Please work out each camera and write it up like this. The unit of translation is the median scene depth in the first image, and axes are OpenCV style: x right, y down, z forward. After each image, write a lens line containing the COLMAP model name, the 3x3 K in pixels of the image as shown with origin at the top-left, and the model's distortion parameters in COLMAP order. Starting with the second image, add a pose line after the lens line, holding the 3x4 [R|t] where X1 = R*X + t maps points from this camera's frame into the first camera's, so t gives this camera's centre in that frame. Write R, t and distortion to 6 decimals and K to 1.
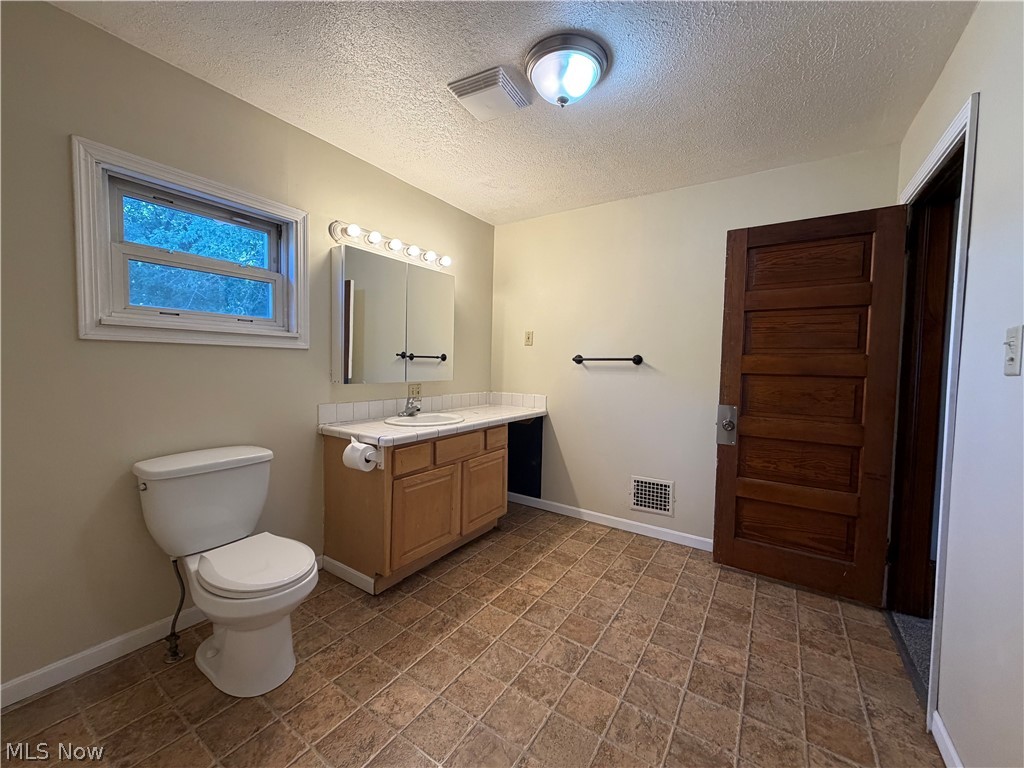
lens RADIAL K [[408.2, 0, 509.8], [0, 408.2, 382.5], [0, 0, 1]] dist [0.000511, -0.000042]
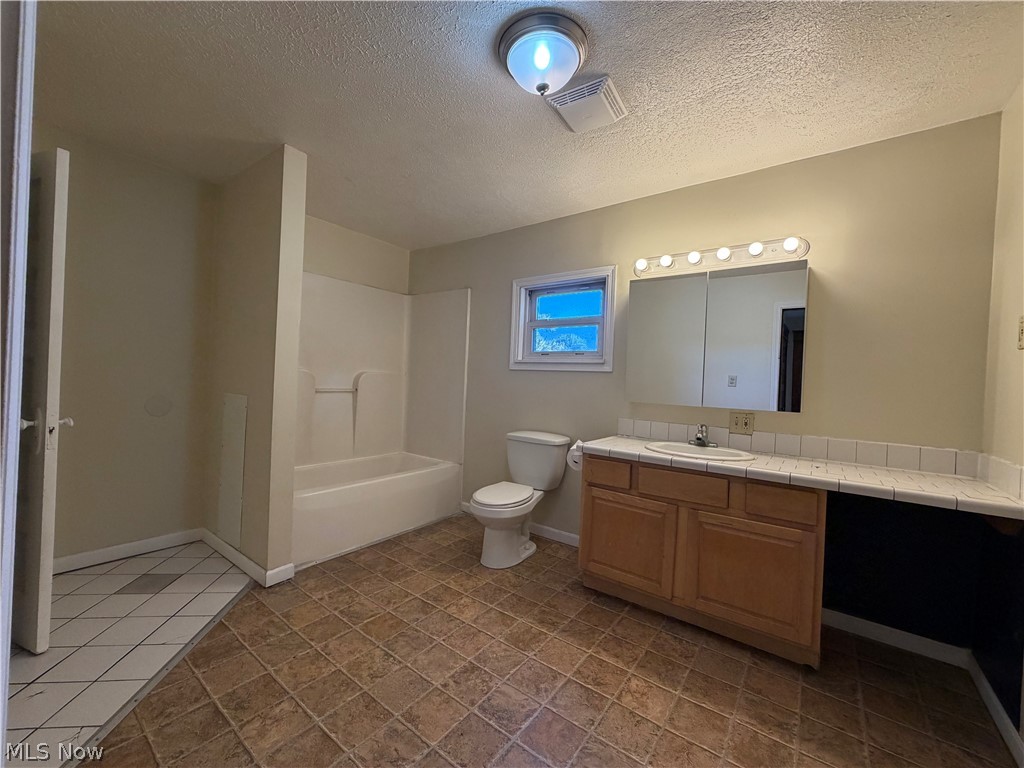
lens RADIAL K [[408.2, 0, 510.7], [0, 408.2, 384.5], [0, 0, 1]] dist [0.000511, -0.000042]
pose [[-0.066500, -0.015624, -0.997664, 0.876385], [-0.087782, 0.996092, -0.009748, -0.004548], [0.993918, 0.086929, -0.067611, 0.882454]]
